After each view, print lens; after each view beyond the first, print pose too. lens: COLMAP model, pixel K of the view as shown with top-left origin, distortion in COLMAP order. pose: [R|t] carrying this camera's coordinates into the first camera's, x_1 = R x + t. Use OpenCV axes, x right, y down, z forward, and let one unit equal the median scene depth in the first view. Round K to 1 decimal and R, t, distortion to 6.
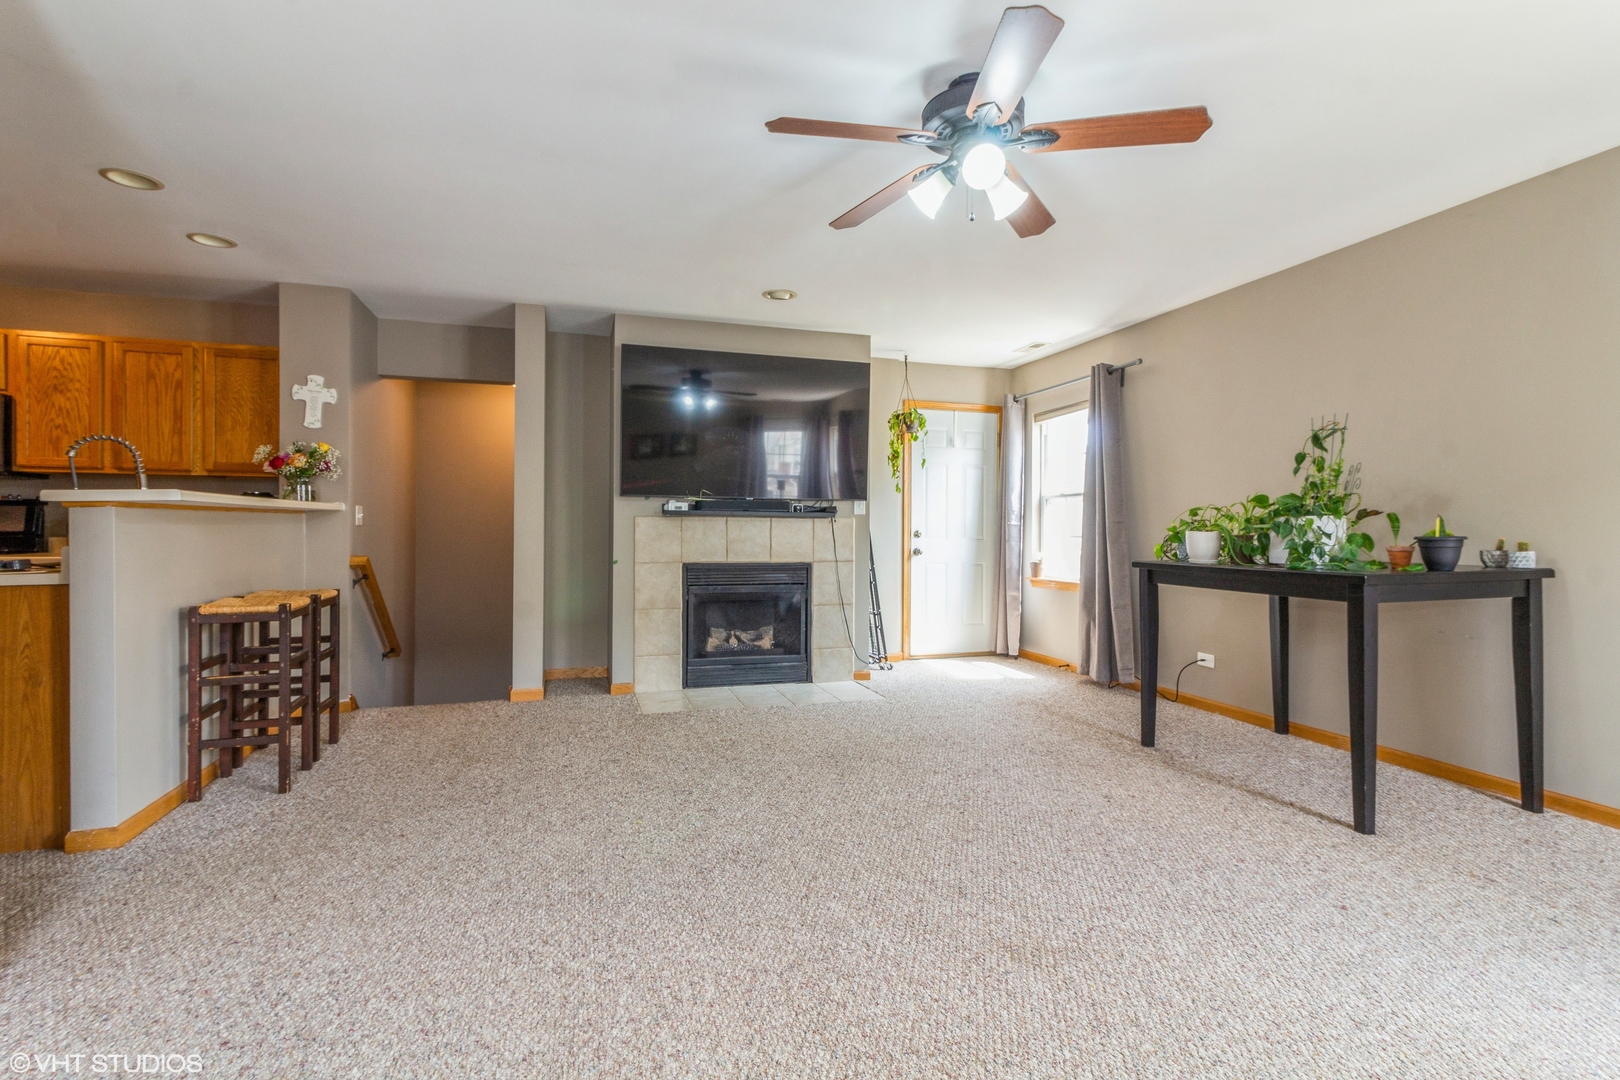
lens RADIAL K [[768.1, 0, 796.2], [0, 768.1, 526.4], [0, 0, 1]] dist [0.010315, -0.001043]
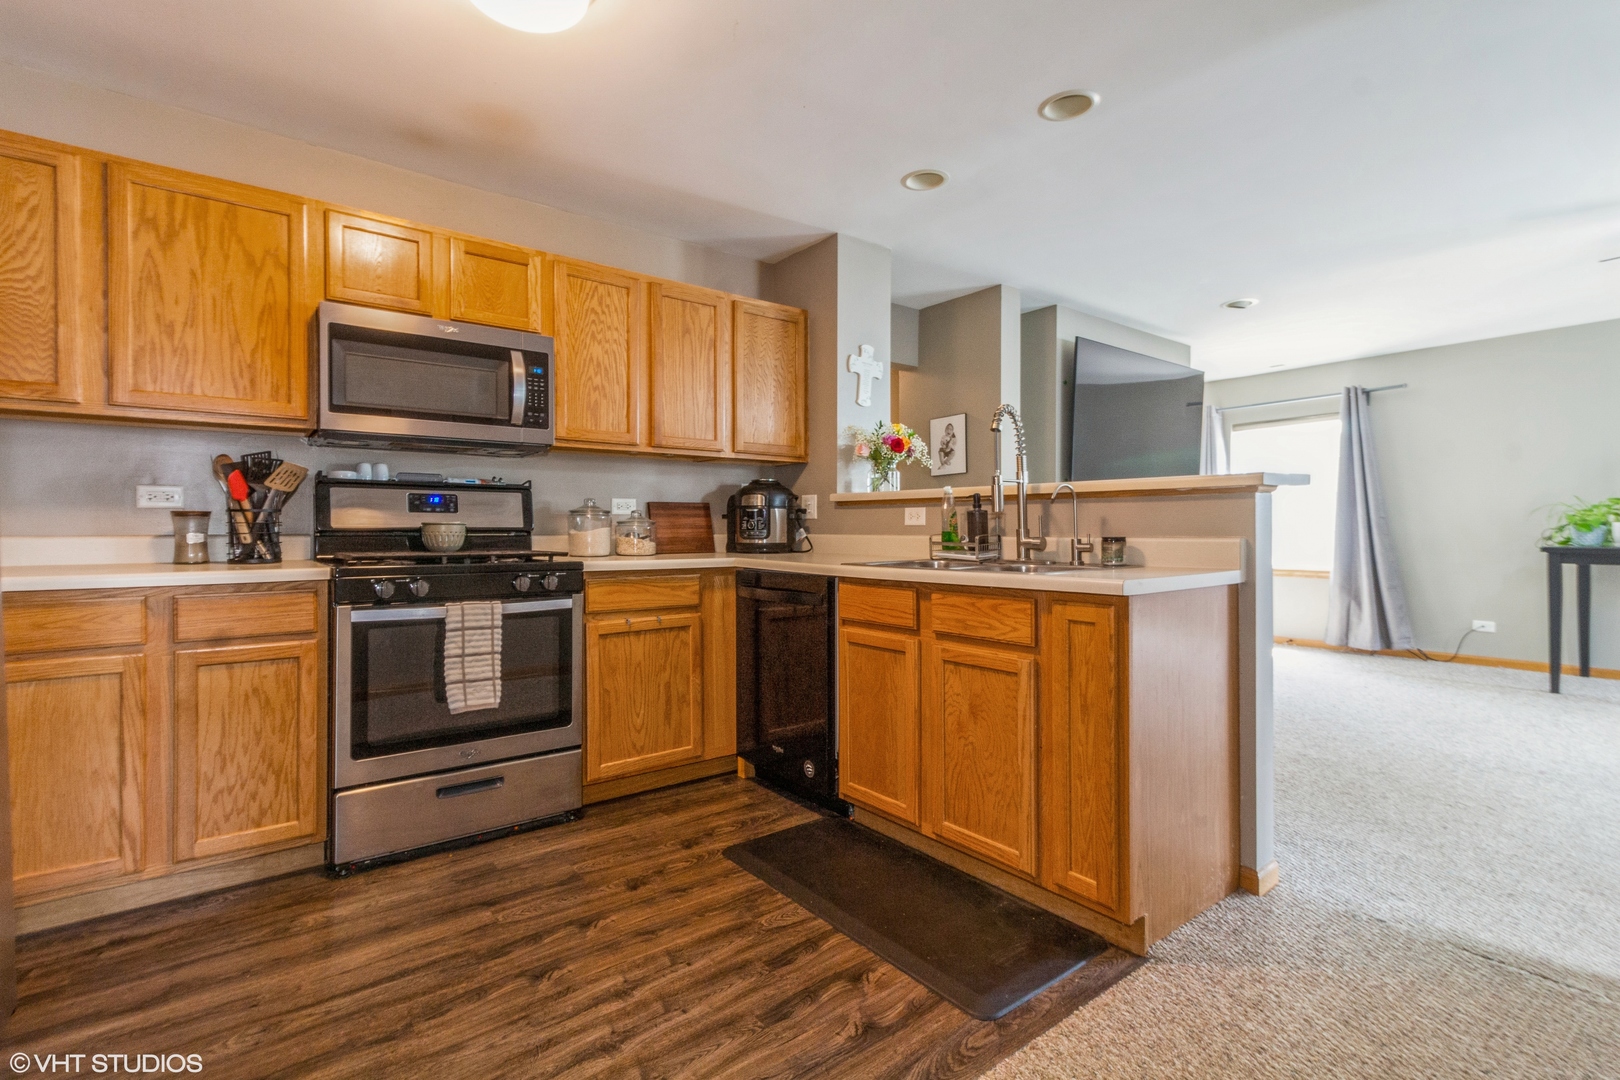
lens RADIAL K [[768.1, 0, 794.8], [0, 768.1, 529.7], [0, 0, 1]] dist [0.010315, -0.001043]
pose [[0.934253, -0.004541, 0.356582, -0.919634], [0.003612, 0.999988, 0.003272, 0.006515], [-0.356592, -0.001770, 0.934258, 0.204601]]
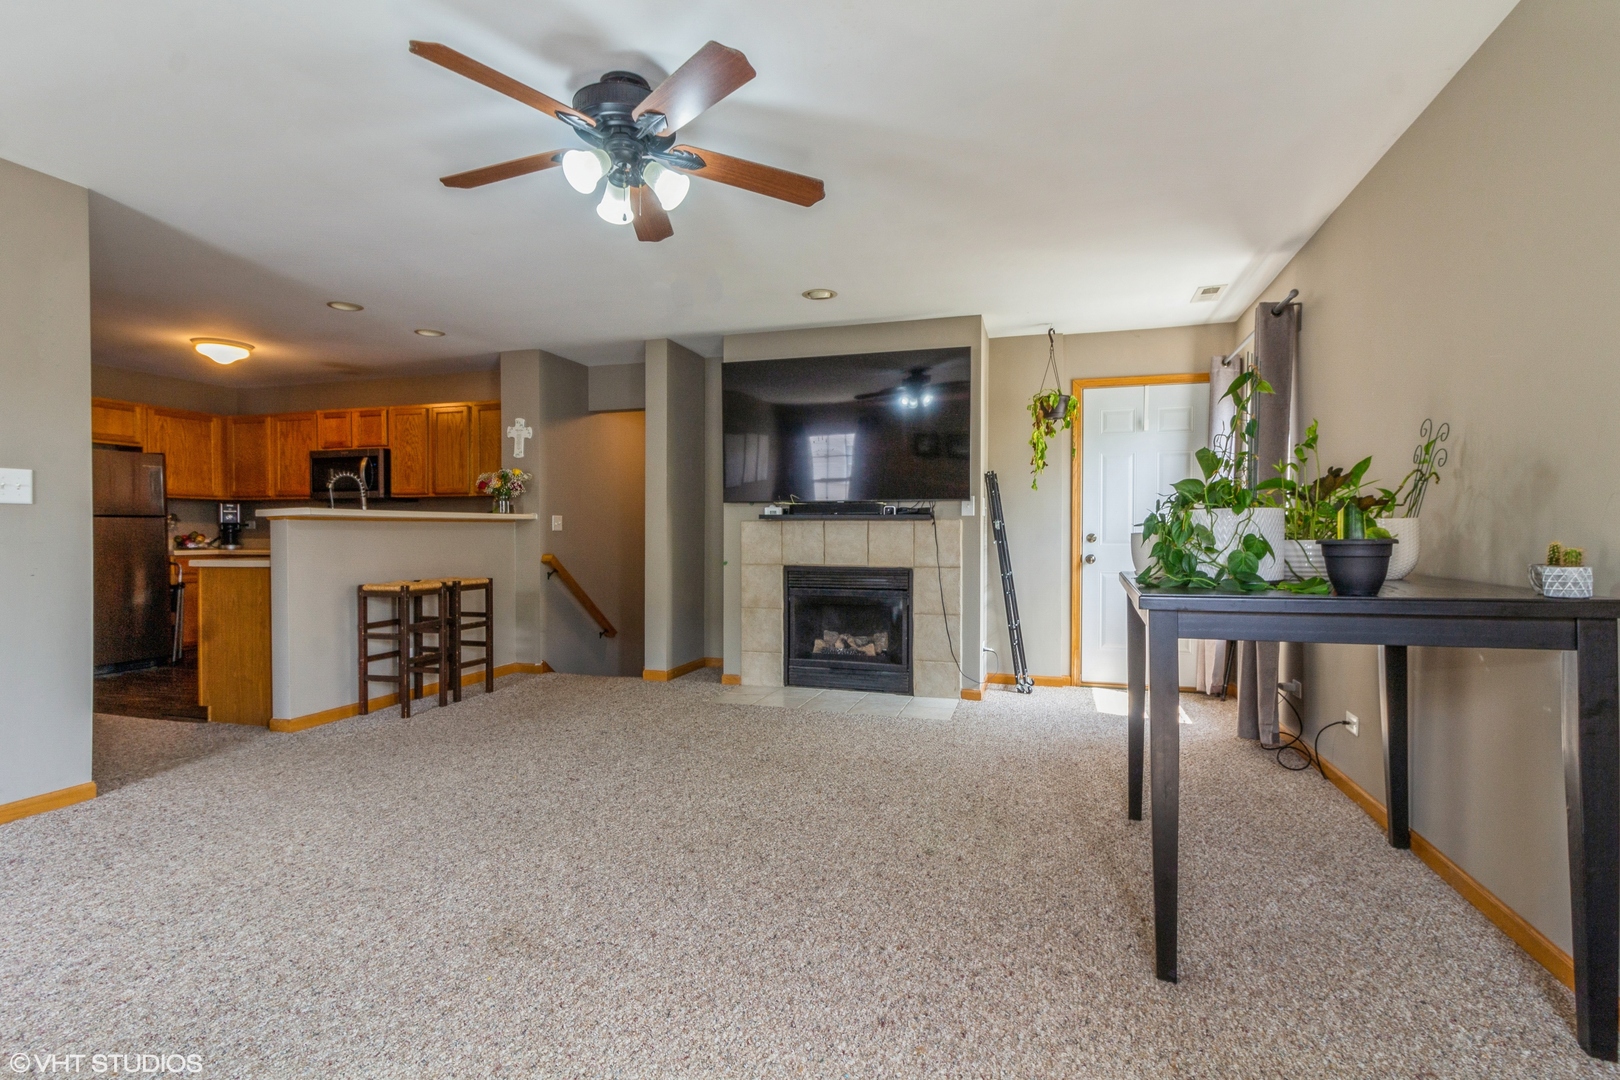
lens RADIAL K [[768.1, 0, 792.5], [0, 768.1, 550.5], [0, 0, 1]] dist [0.010315, -0.001043]
pose [[0.823347, 0.009228, -0.567464, 0.474619], [0.004158, 0.999743, 0.022291, 0.004335], [0.567523, -0.020713, 0.823097, 0.154149]]
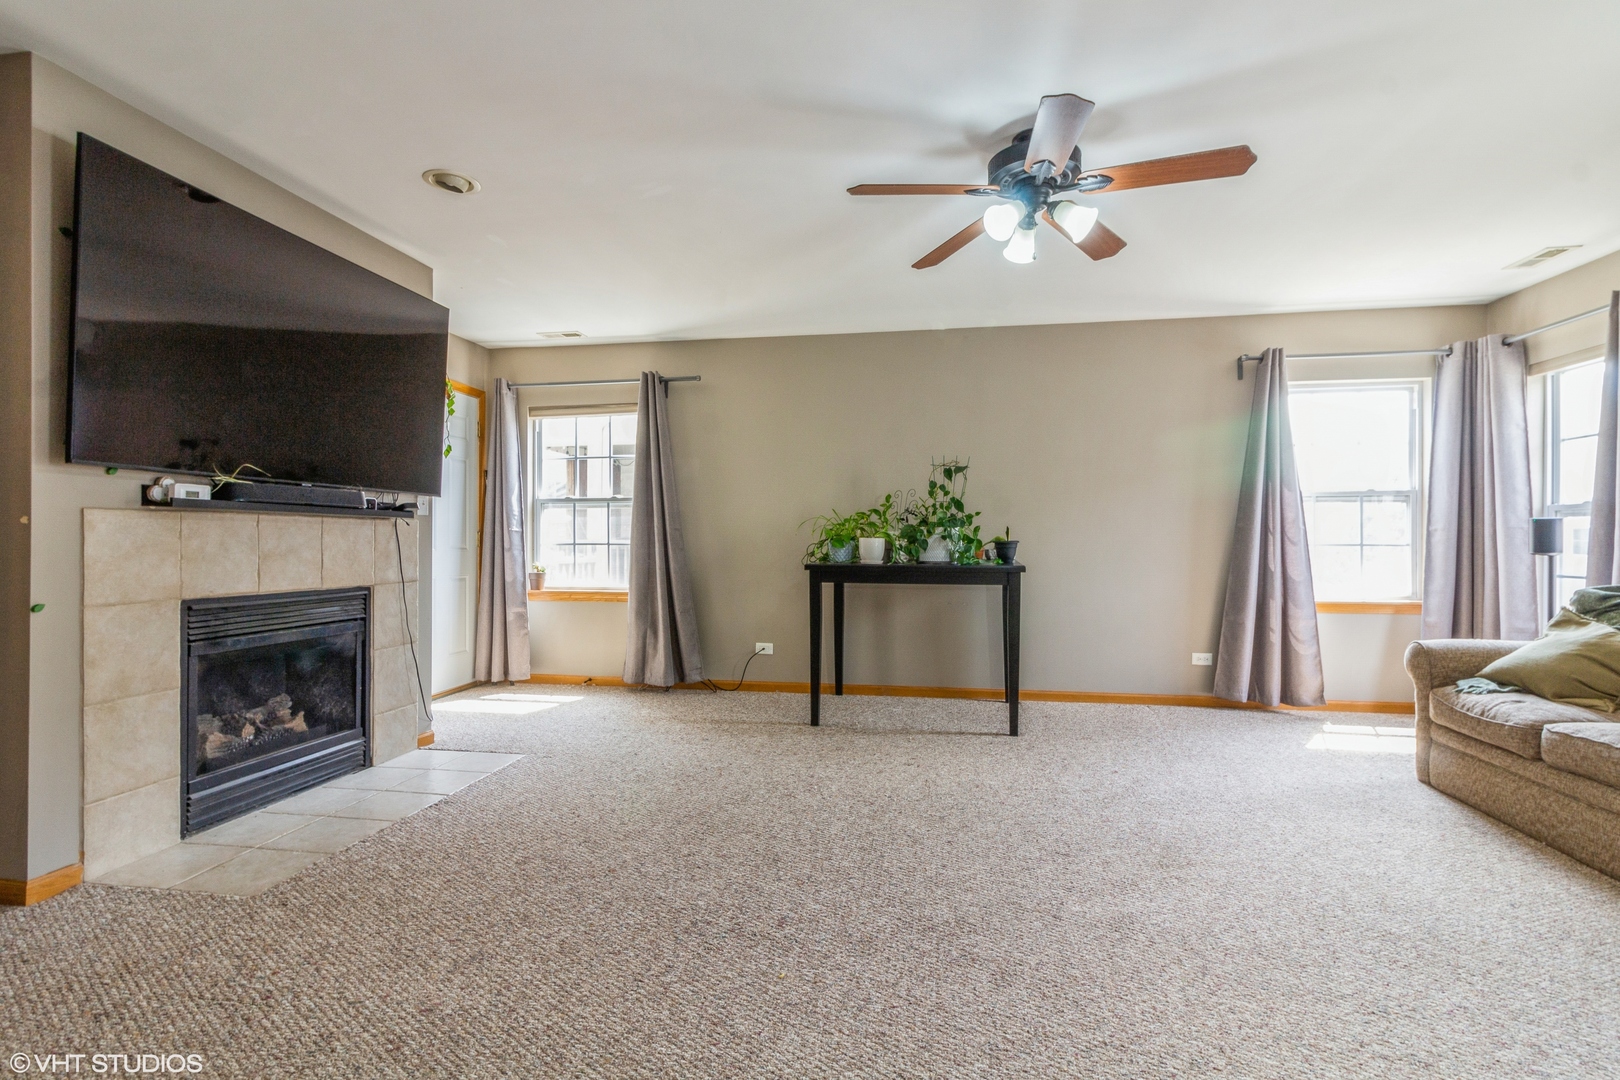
lens RADIAL K [[768.1, 0, 822.3], [0, 768.1, 547.8], [0, 0, 1]] dist [0.010315, -0.001043]
pose [[0.430035, -0.012036, 0.902732, -0.453226], [-0.003707, 0.999879, 0.015097, 0.002831], [-0.902805, -0.009839, 0.429938, 0.396499]]
